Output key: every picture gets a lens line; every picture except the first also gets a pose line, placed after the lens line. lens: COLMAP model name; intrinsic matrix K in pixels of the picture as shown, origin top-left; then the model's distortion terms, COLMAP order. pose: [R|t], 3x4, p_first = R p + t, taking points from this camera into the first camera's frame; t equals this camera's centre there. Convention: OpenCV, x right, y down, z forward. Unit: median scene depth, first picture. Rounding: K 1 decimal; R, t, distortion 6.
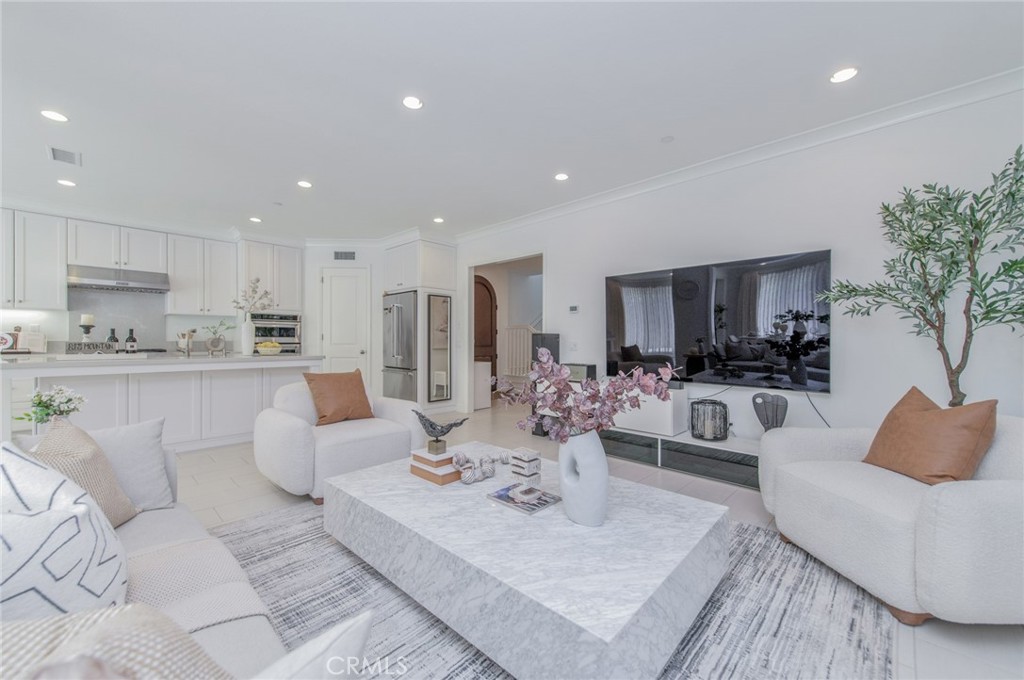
lens RADIAL K [[395.0, 0, 513.6], [0, 395.0, 345.0], [0, 0, 1]] dist [-0.000194, -0.000421]
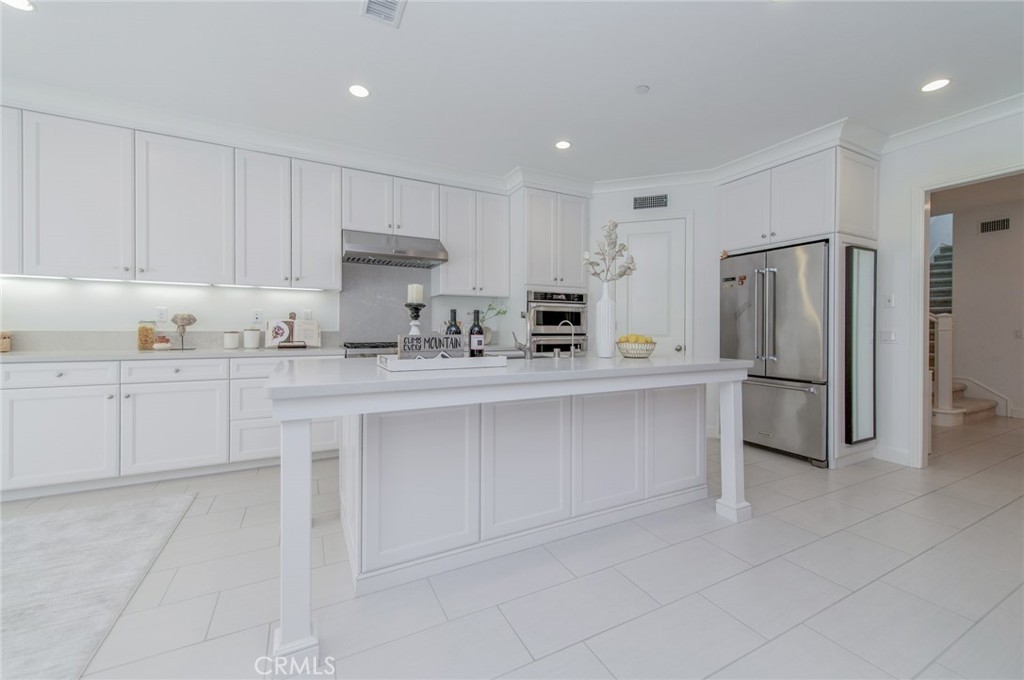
lens RADIAL K [[399.2, 0, 509.5], [0, 399.2, 333.9], [0, 0, 1]] dist [0.001366, 0.000039]
pose [[0.942152, 0.002983, -0.335172, -0.609134], [-0.002906, 0.999996, 0.000731, -0.007322], [0.335173, 0.000285, 0.942157, 0.415079]]
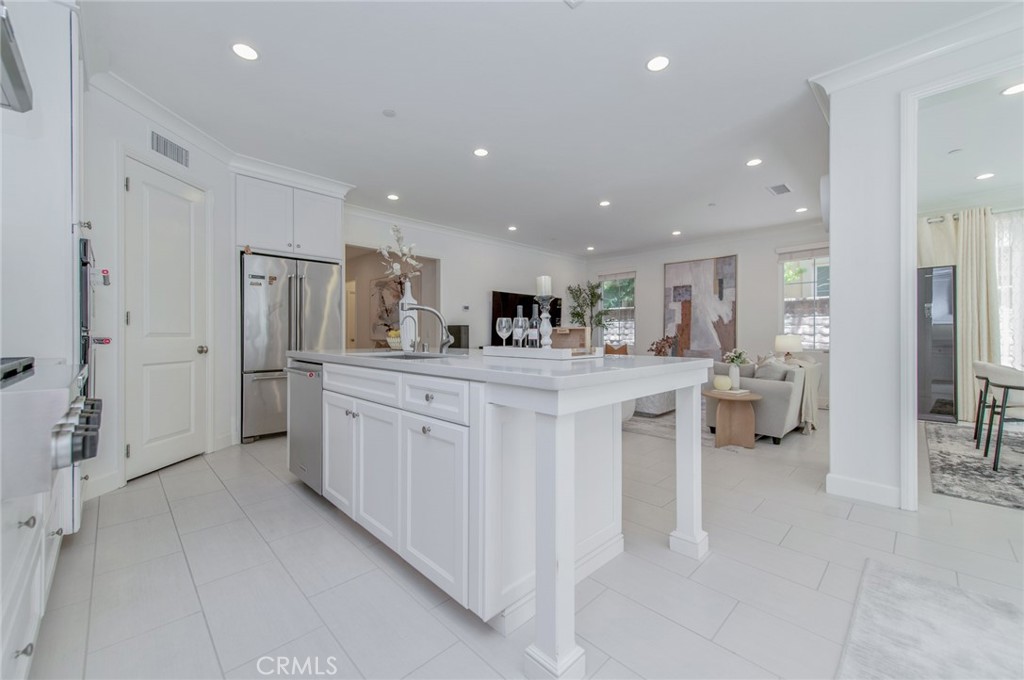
lens RADIAL K [[399.2, 0, 509.5], [0, 399.2, 333.9], [0, 0, 1]] dist [0.001366, 0.000039]
pose [[0.029956, -0.000949, 0.999551, -1.288788], [0.010291, 0.999947, 0.000641, 0.000351], [-0.999498, 0.010267, 0.029964, 0.828218]]
